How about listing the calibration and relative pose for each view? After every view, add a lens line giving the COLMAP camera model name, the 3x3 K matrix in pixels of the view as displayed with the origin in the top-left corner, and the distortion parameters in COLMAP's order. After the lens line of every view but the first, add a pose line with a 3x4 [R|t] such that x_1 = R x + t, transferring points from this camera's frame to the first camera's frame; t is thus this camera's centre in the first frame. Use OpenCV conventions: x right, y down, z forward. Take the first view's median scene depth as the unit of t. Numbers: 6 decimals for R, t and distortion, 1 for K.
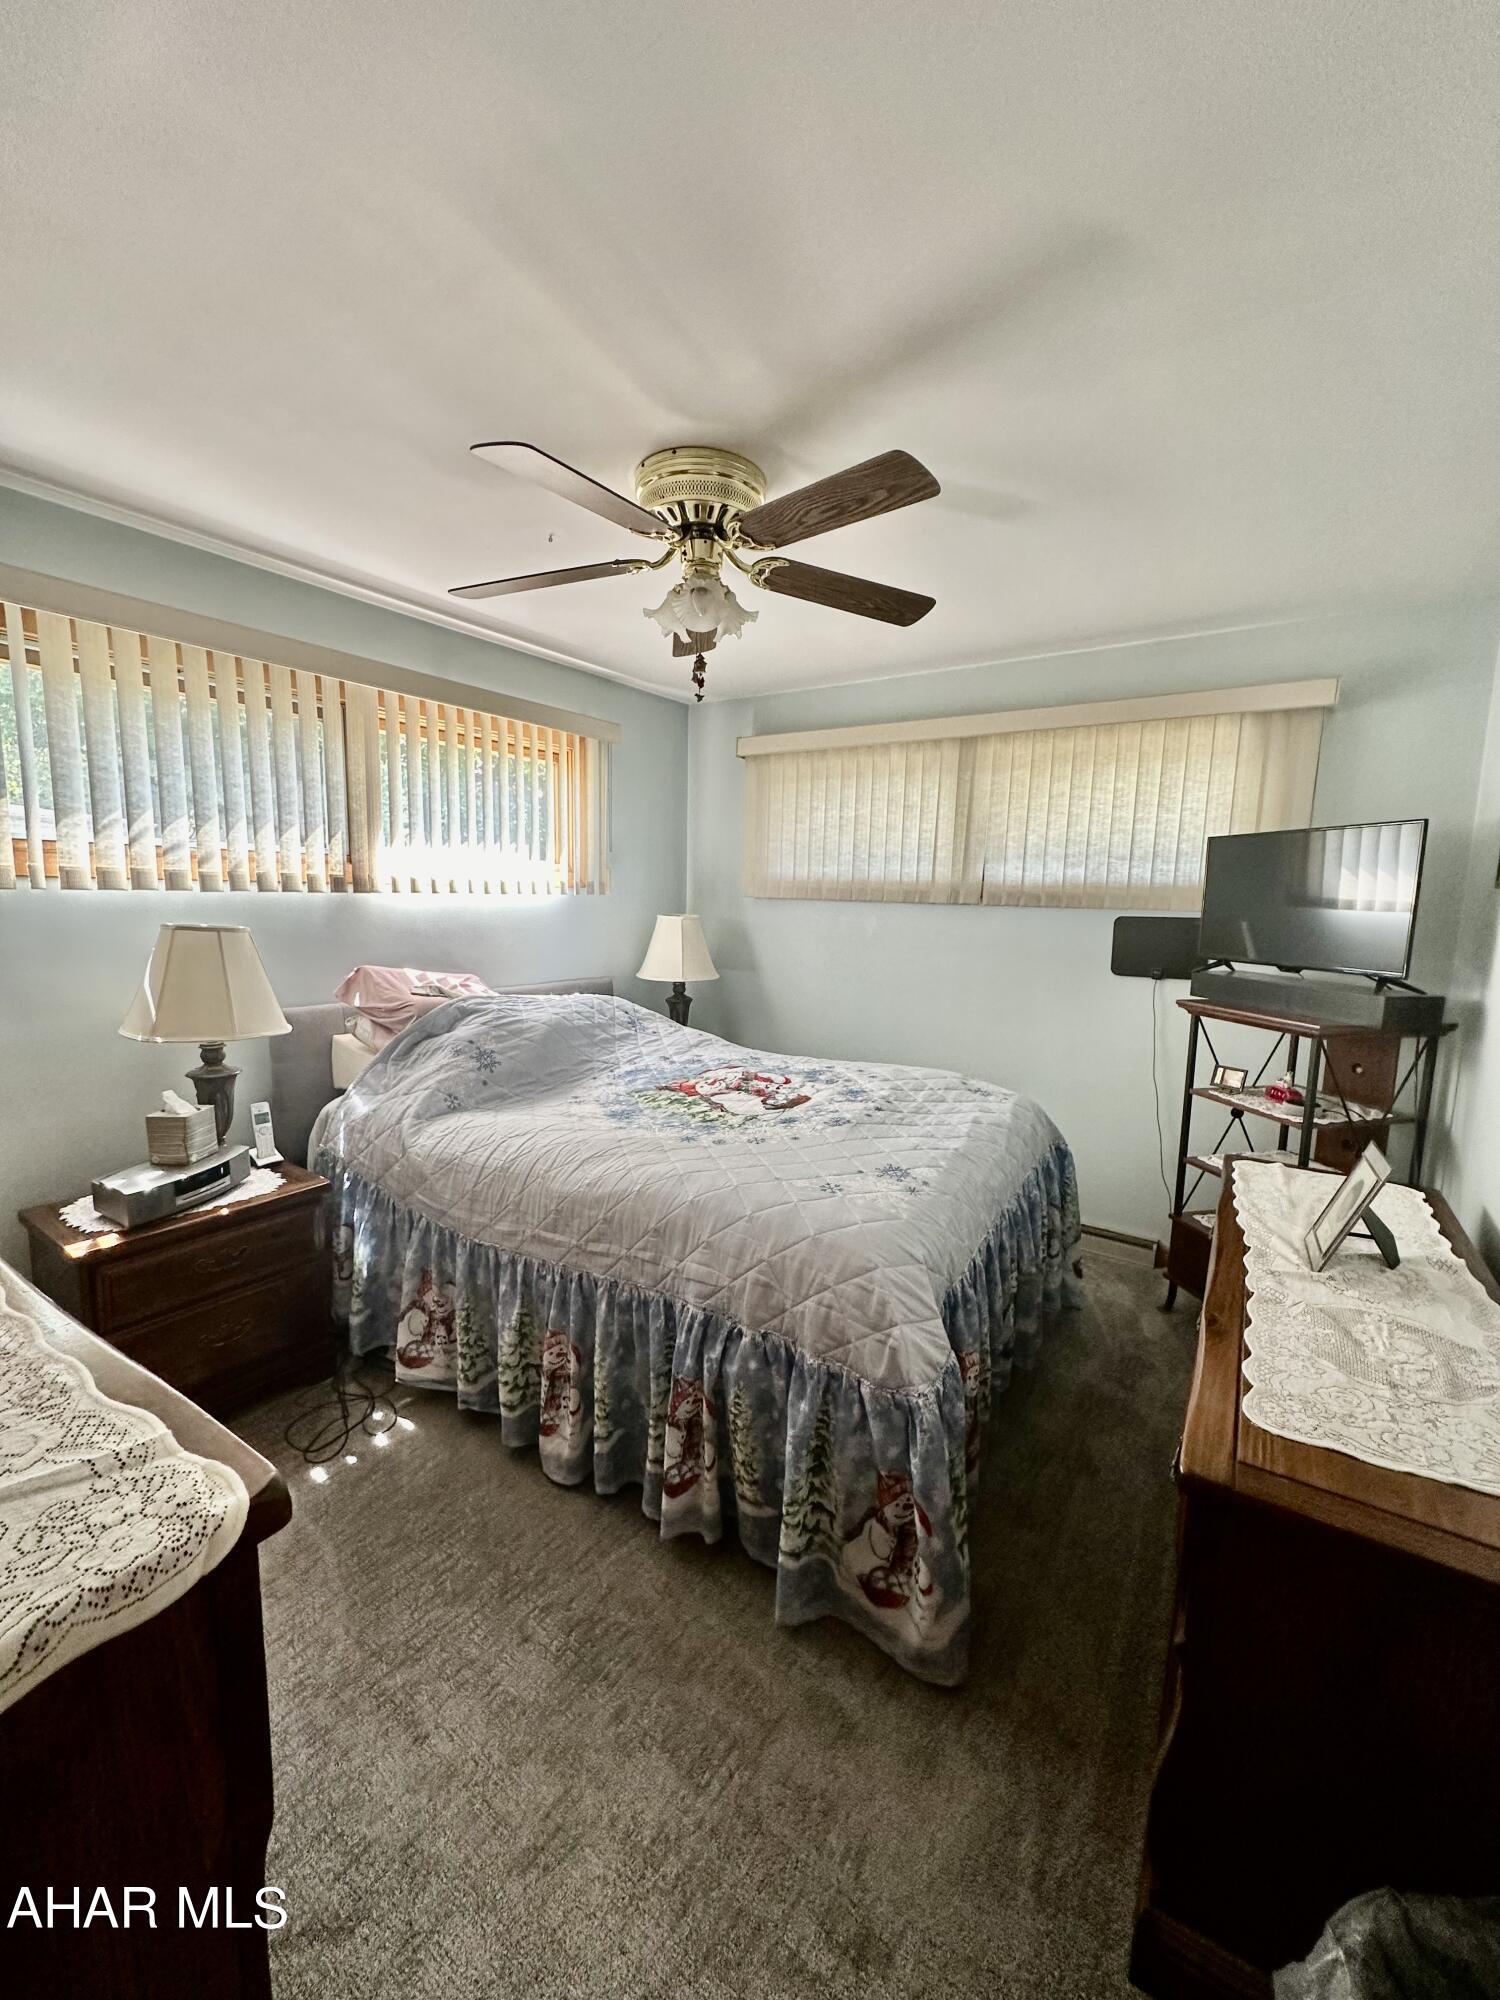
lens RADIAL K [[799.9, 0, 756.7], [0, 799.9, 998.8], [0, 0, 1]] dist [0.000118, -0.000118]
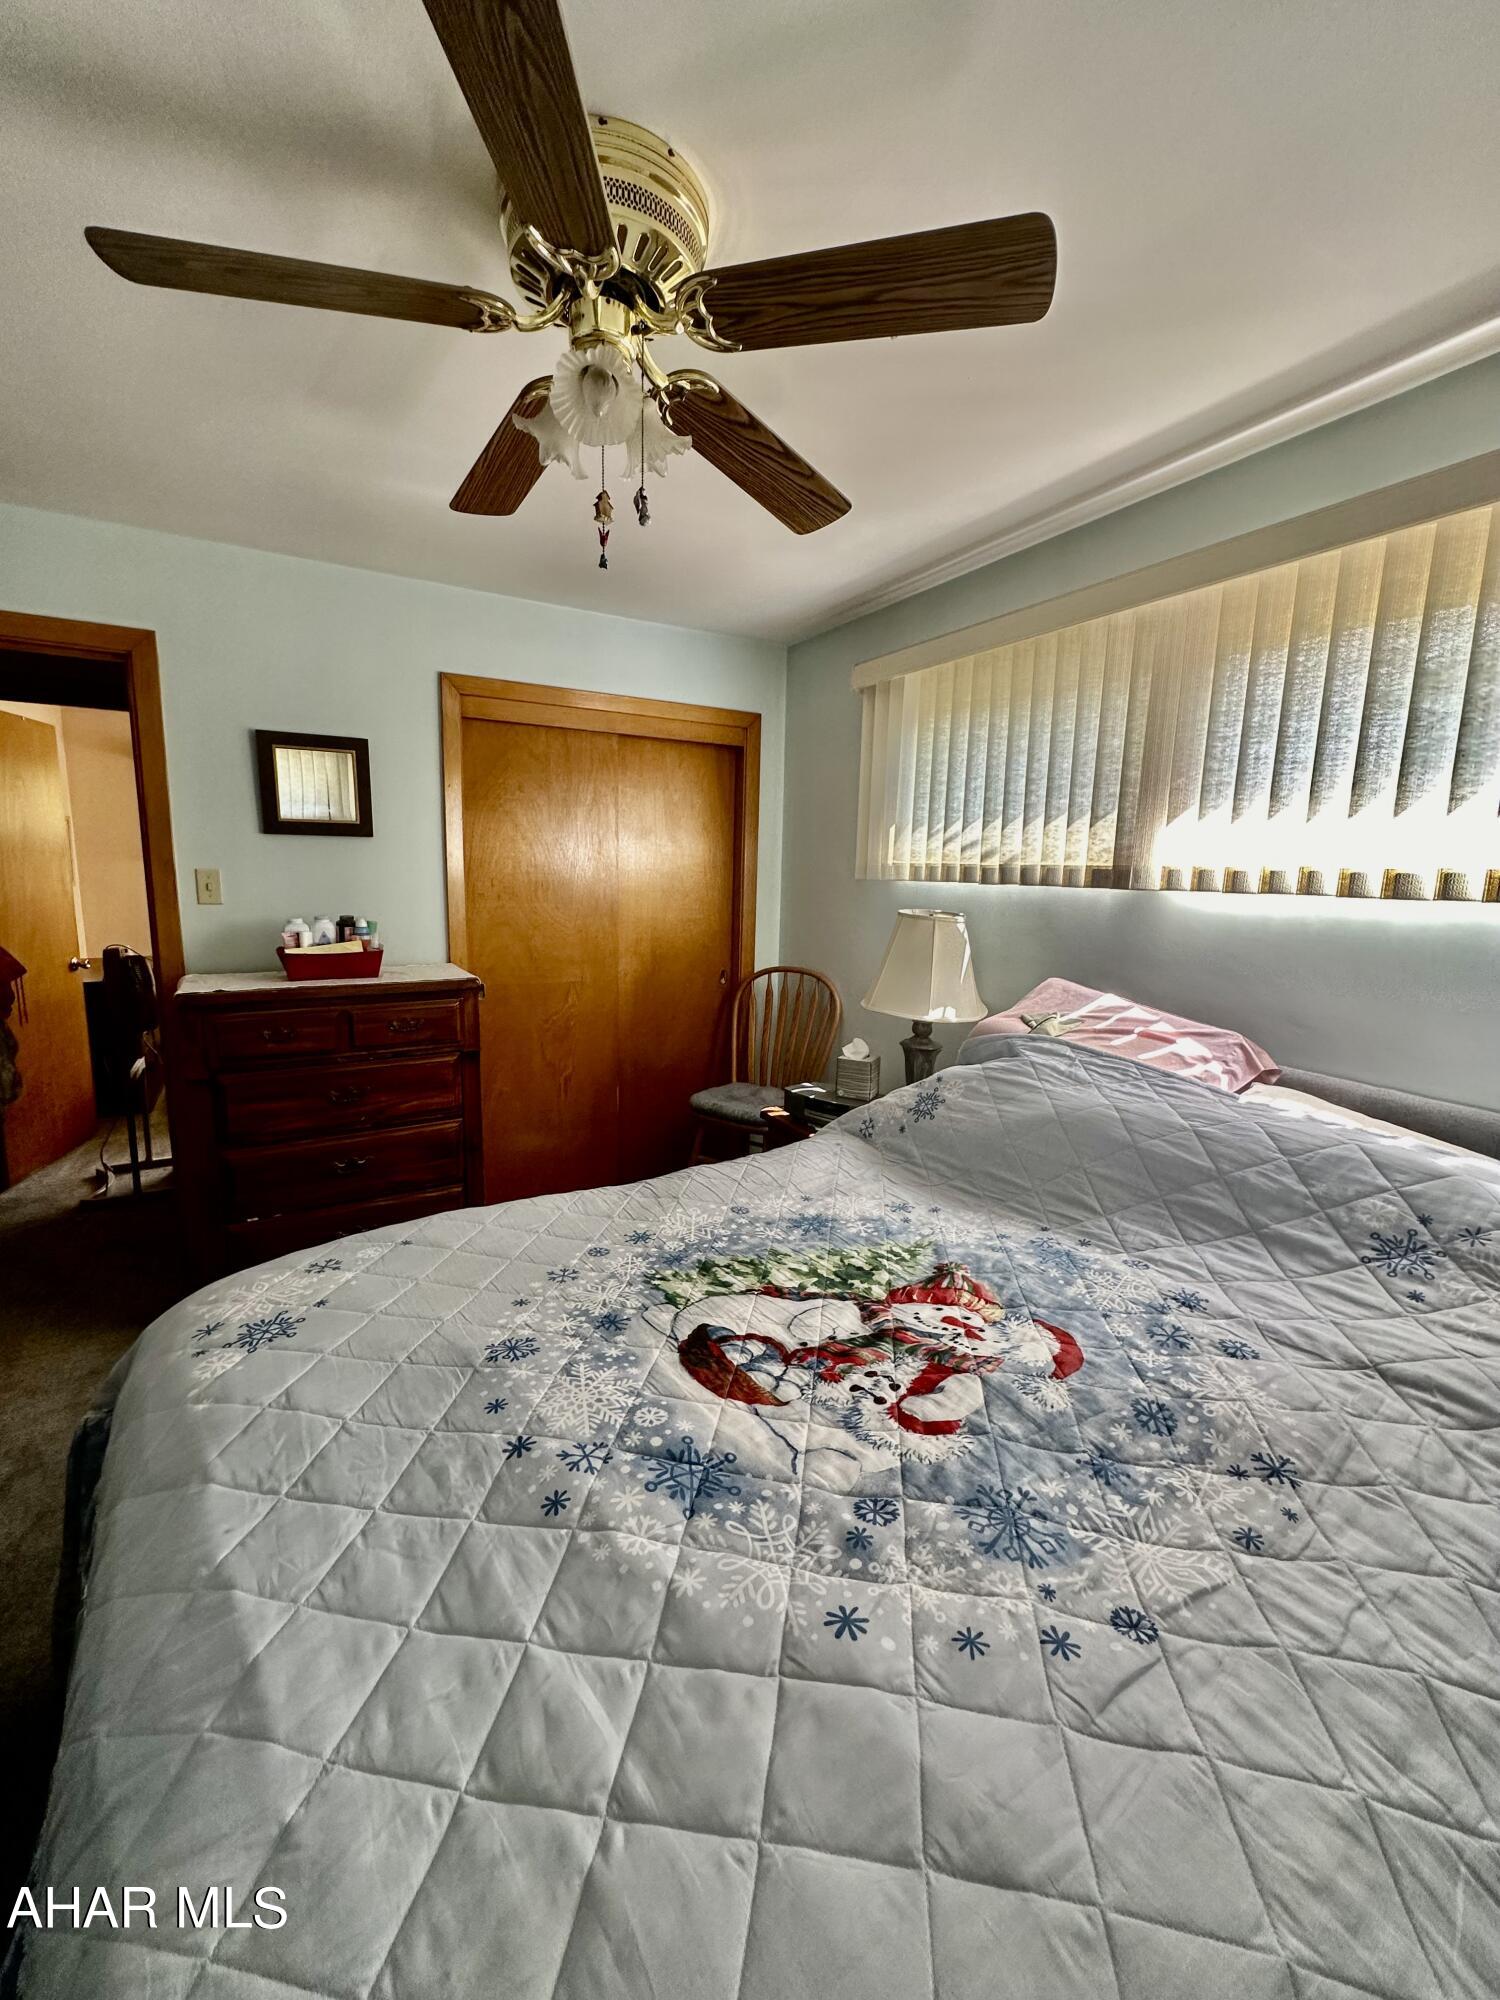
lens RADIAL K [[799.9, 0, 756.1], [0, 799.9, 1005.0], [0, 0, 1]] dist [0.000118, -0.000118]
pose [[-0.434317, 0.121118, -0.892580, 0.398335], [-0.151132, 0.967073, 0.204765, -0.148032], [0.887991, 0.223831, -0.401711, 1.165283]]
